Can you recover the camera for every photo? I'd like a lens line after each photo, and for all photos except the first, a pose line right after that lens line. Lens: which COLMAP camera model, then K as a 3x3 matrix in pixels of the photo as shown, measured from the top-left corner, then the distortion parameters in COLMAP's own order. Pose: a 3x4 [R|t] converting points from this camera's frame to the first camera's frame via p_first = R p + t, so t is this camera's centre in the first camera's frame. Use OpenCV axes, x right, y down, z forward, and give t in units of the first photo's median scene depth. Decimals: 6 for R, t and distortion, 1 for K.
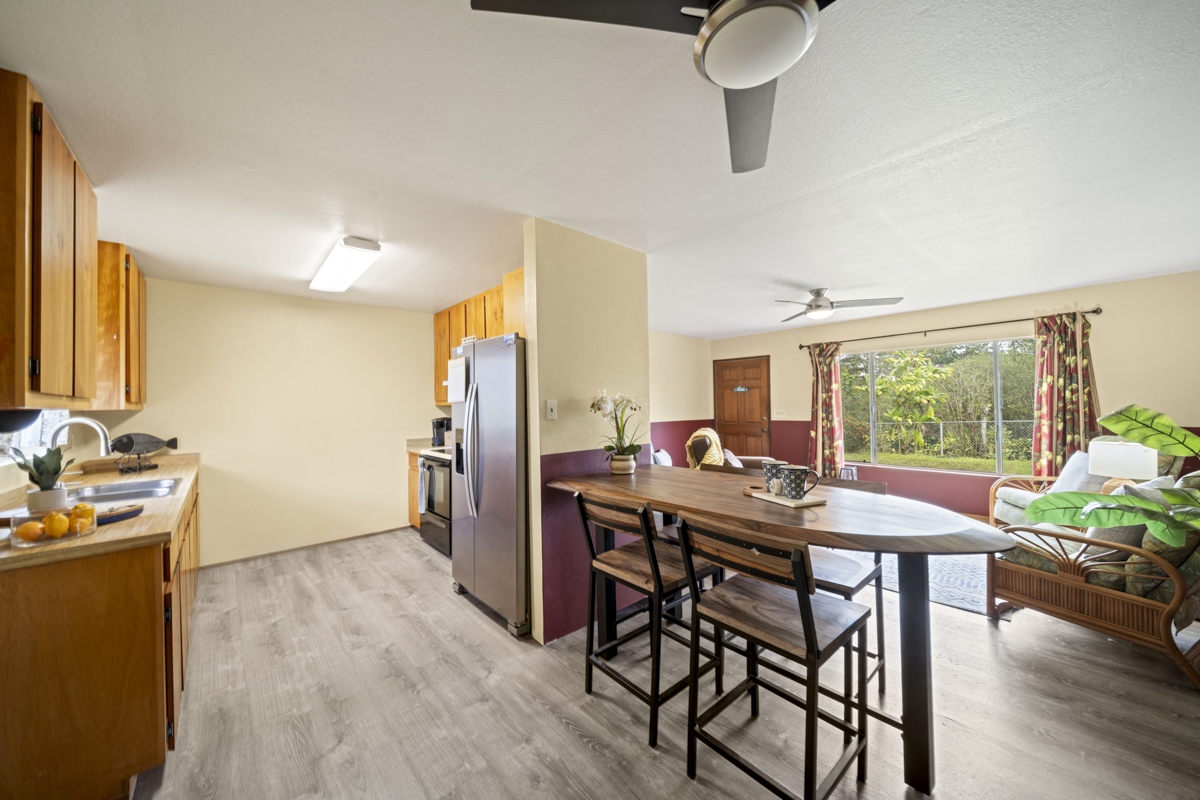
lens RADIAL K [[420.7, 0, 598.4], [0, 420.7, 397.1], [0, 0, 1]] dist [-0.000585, -0.001245]
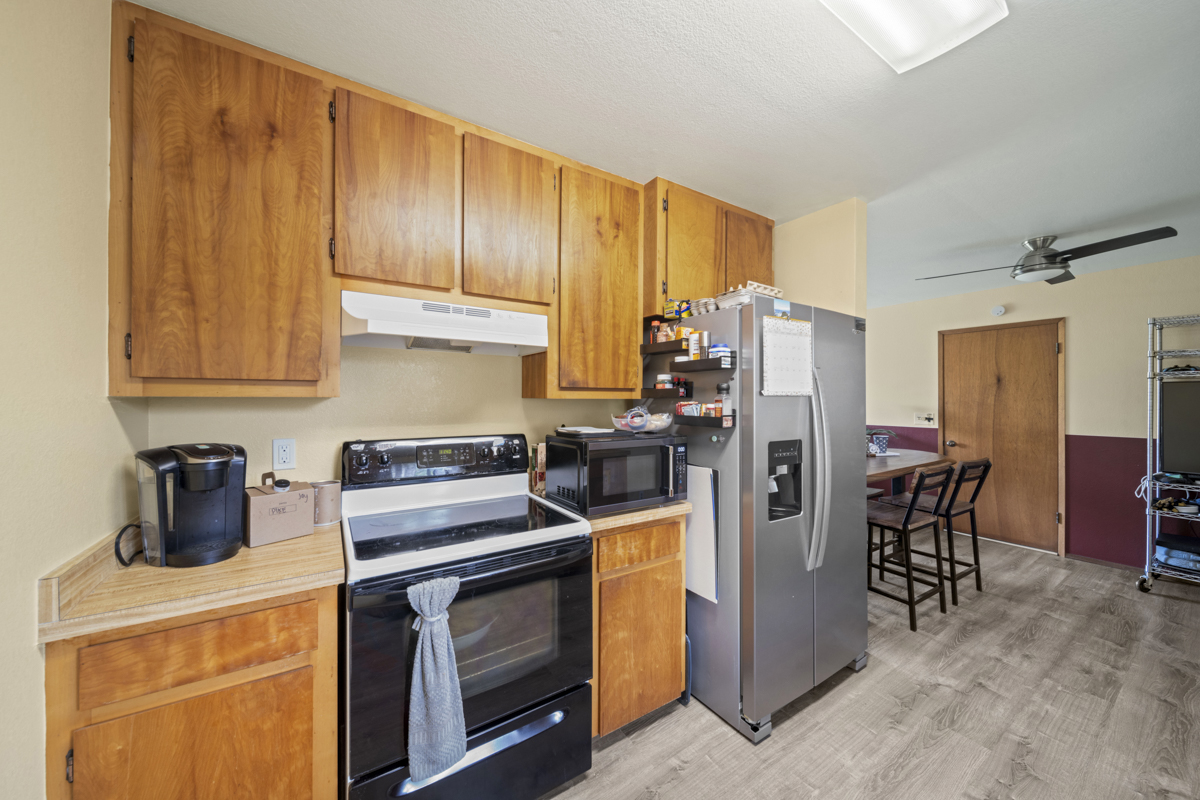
lens RADIAL K [[420.7, 0, 619.9], [0, 420.7, 396.4], [0, 0, 1]] dist [-0.000585, -0.001245]
pose [[0.139192, 0.023030, 0.989998, -0.689294], [-0.019285, 0.999603, -0.020542, 0.021754], [-0.990078, -0.016233, 0.139581, 0.837961]]
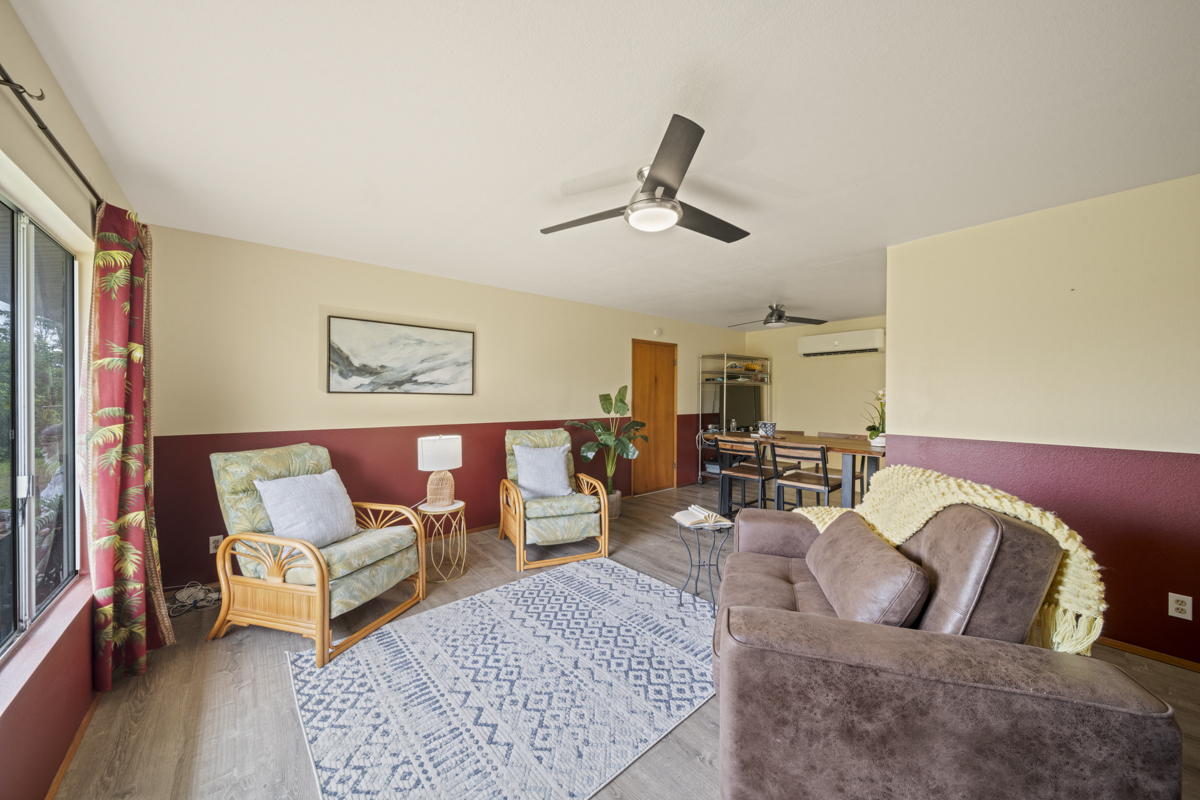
lens RADIAL K [[420.7, 0, 597.3], [0, 420.7, 399.2], [0, 0, 1]] dist [-0.000585, -0.001245]
pose [[-0.999412, 0.012815, 0.031793, 0.597795], [0.012602, 0.999897, -0.006898, 0.018242], [-0.031878, -0.006493, -0.999471, 1.542858]]
